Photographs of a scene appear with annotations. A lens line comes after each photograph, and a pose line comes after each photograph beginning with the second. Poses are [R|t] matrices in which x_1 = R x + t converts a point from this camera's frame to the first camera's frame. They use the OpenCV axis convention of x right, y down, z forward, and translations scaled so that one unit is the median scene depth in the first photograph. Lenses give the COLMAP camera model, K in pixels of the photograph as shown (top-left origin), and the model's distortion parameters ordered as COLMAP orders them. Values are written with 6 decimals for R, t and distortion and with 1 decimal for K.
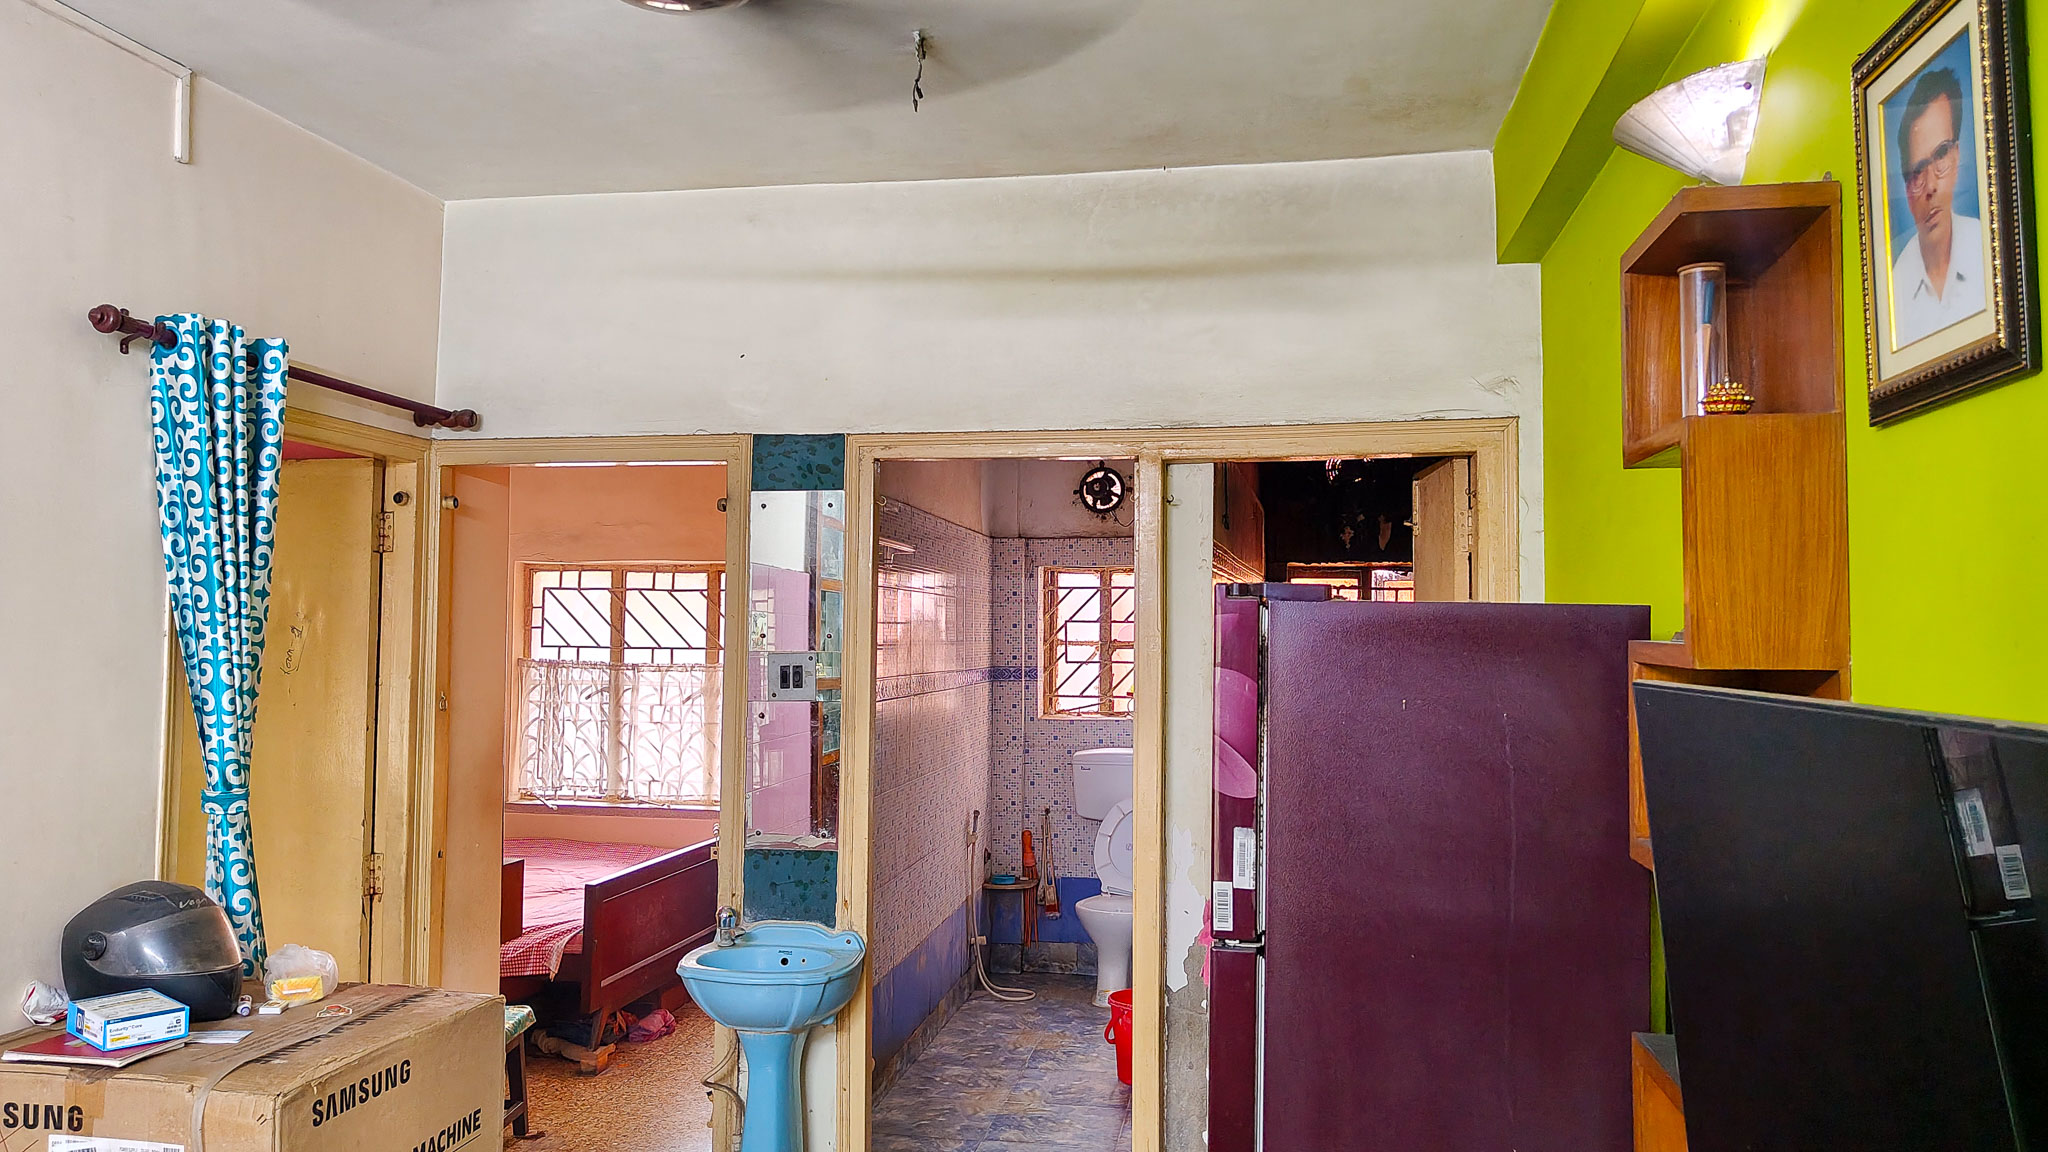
lens RADIAL K [[1452.3, 0, 1001.5], [0, 1452.3, 581.9], [0, 0, 1]] dist [0.059030, -0.027732]
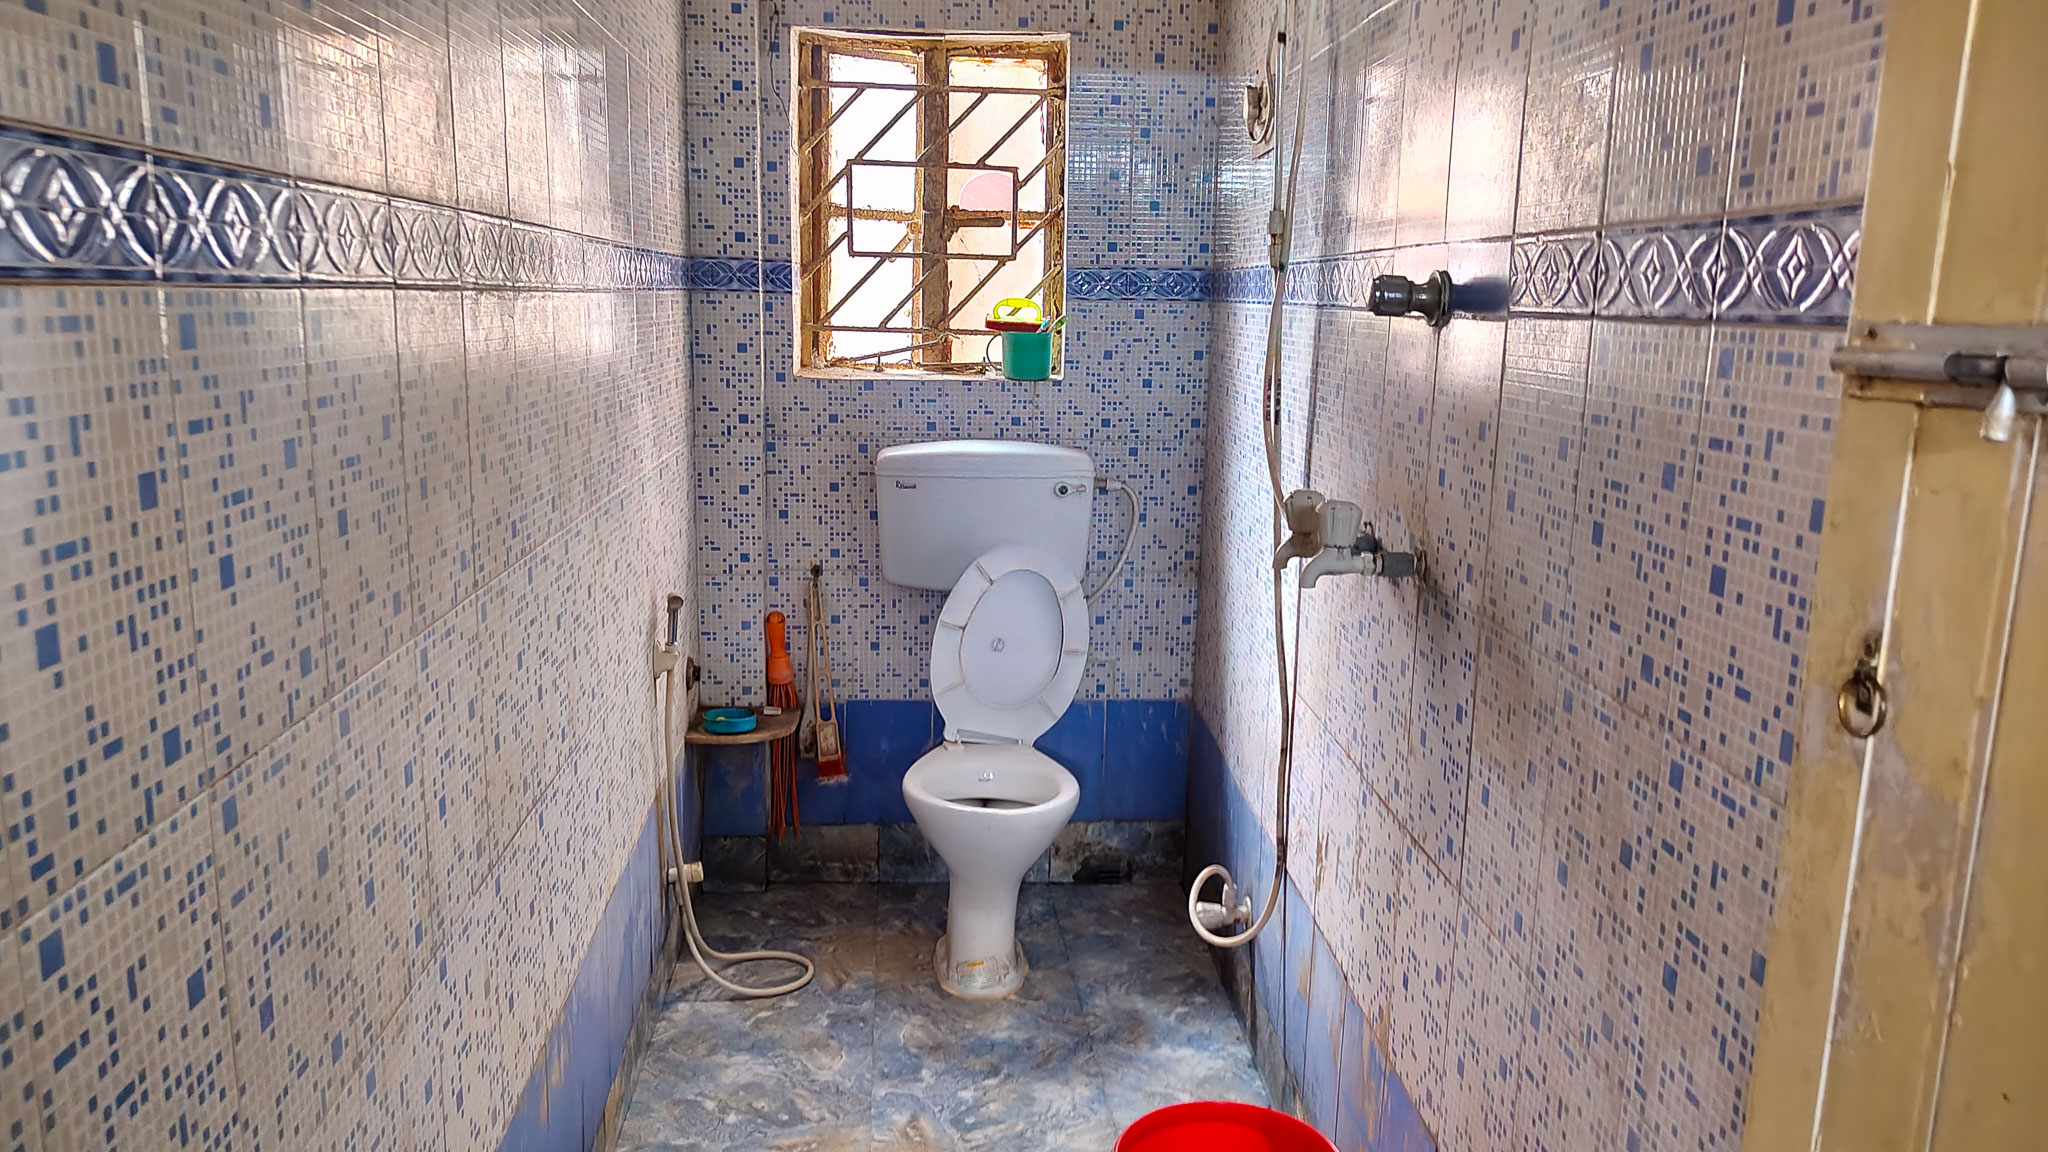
lens RADIAL K [[1463.8, 0, 1020.0], [0, 1463.8, 607.0], [0, 0, 1]] dist [0.072527, -0.204389]
pose [[0.967965, -0.034199, 0.248745, -0.030718], [-0.027127, 0.970639, 0.239008, 0.065654], [-0.249615, -0.238099, 0.938617, 0.667625]]
